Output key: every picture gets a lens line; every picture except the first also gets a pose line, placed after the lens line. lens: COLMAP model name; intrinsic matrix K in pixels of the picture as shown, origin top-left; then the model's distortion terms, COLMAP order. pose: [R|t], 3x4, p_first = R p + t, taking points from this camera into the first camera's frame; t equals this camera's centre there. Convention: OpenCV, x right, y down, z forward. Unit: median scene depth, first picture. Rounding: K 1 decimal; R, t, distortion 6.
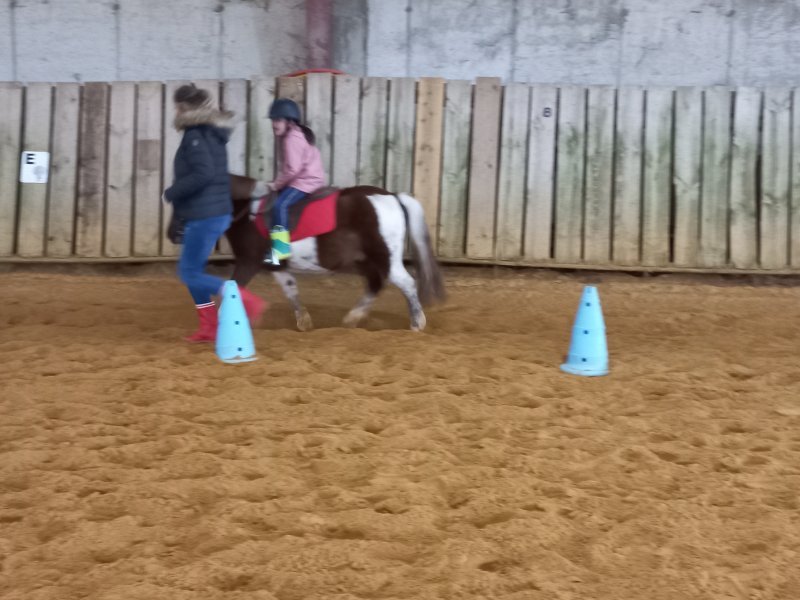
lens RADIAL K [[569.4, 0, 399.7], [0, 569.4, 295.8], [0, 0, 1]] dist [0.004487, 0.001612]
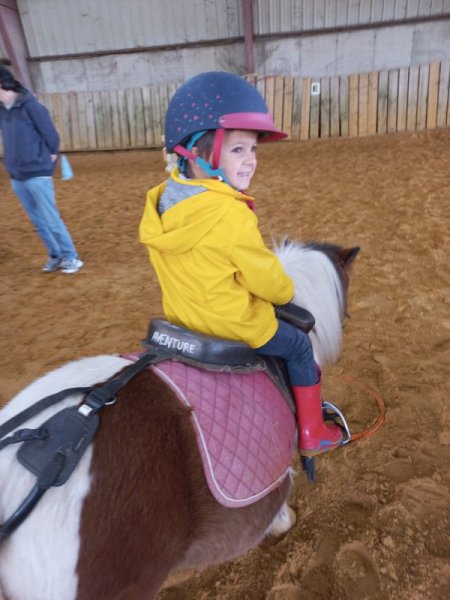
lens RADIAL K [[427.0, 0, 226.5], [0, 427.0, 302.3], [0, 0, 1]] dist [0.004487, 0.001612]
pose [[0.989273, -0.028332, -0.143305, 1.354057], [0.053040, 0.983727, 0.171665, 0.438297], [0.136109, -0.177424, 0.974677, -1.498573]]
